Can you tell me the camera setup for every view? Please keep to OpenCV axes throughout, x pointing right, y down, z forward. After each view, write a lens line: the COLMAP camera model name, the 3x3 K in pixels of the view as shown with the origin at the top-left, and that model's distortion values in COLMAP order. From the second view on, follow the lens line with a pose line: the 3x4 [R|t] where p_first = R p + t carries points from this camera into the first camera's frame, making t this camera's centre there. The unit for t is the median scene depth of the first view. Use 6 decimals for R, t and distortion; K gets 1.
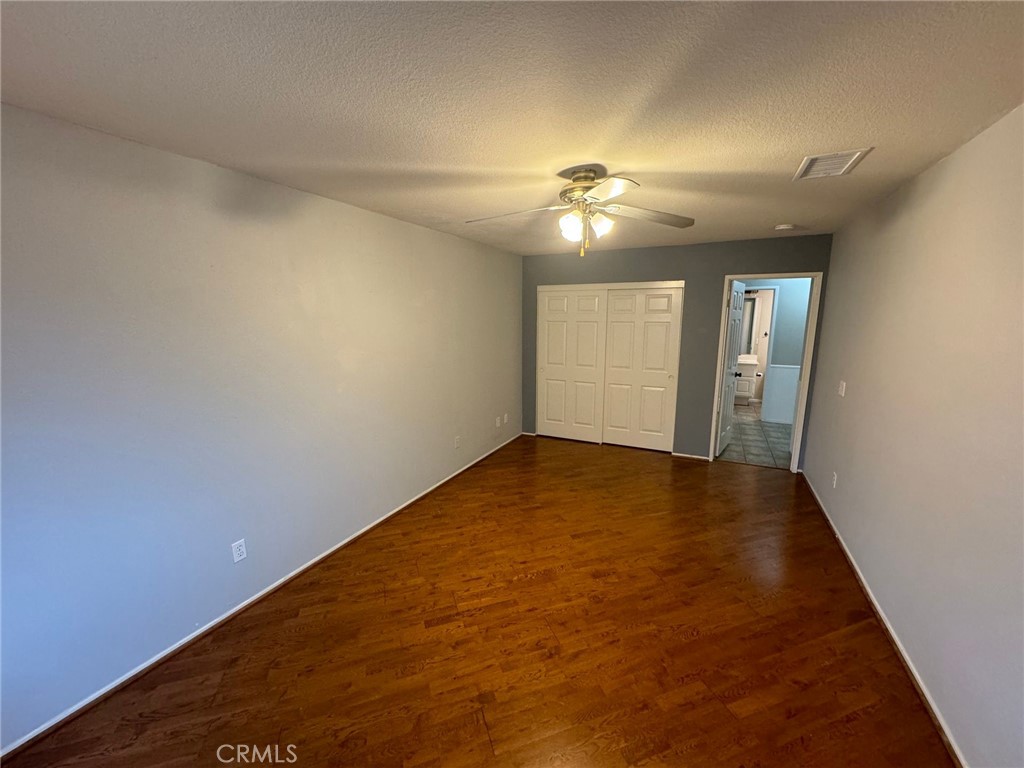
lens RADIAL K [[407.1, 0, 512.0], [0, 407.1, 384.0], [0, 0, 1]] dist [-0.001055, -0.000132]
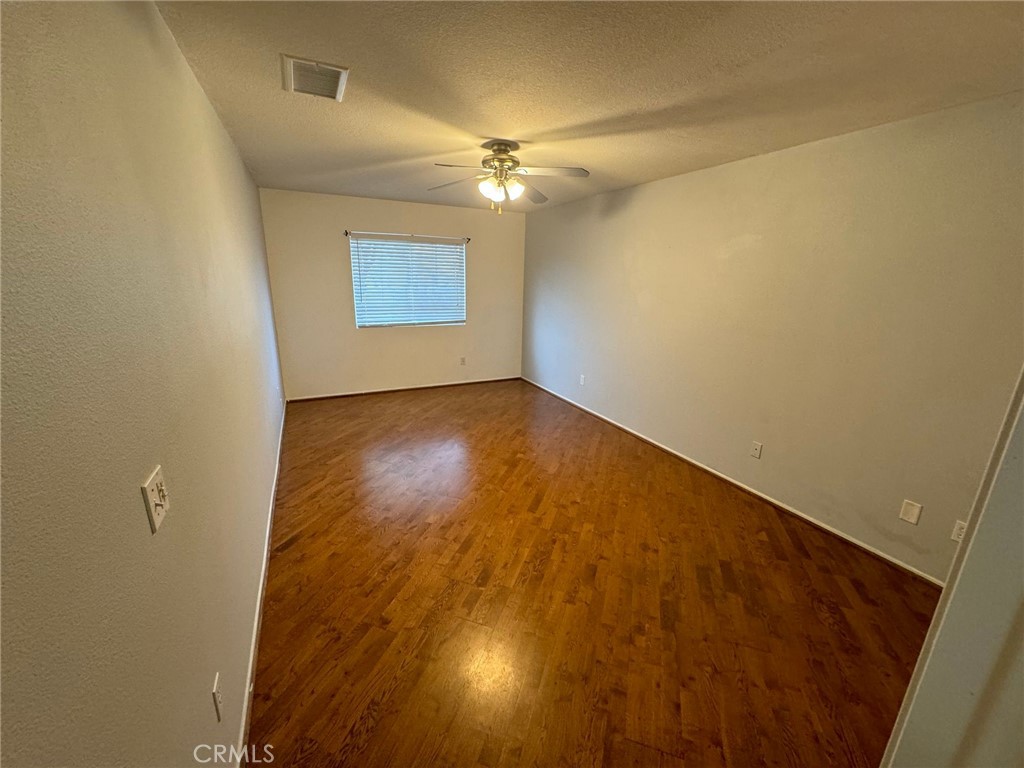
lens RADIAL K [[407.1, 0, 512.0], [0, 407.1, 384.0], [0, 0, 1]] dist [-0.001055, -0.000132]
pose [[-0.602679, 0.200995, -0.772256, 1.233296], [-0.154942, 0.919866, 0.360332, -0.292316], [0.782797, 0.336819, -0.523241, 1.869198]]
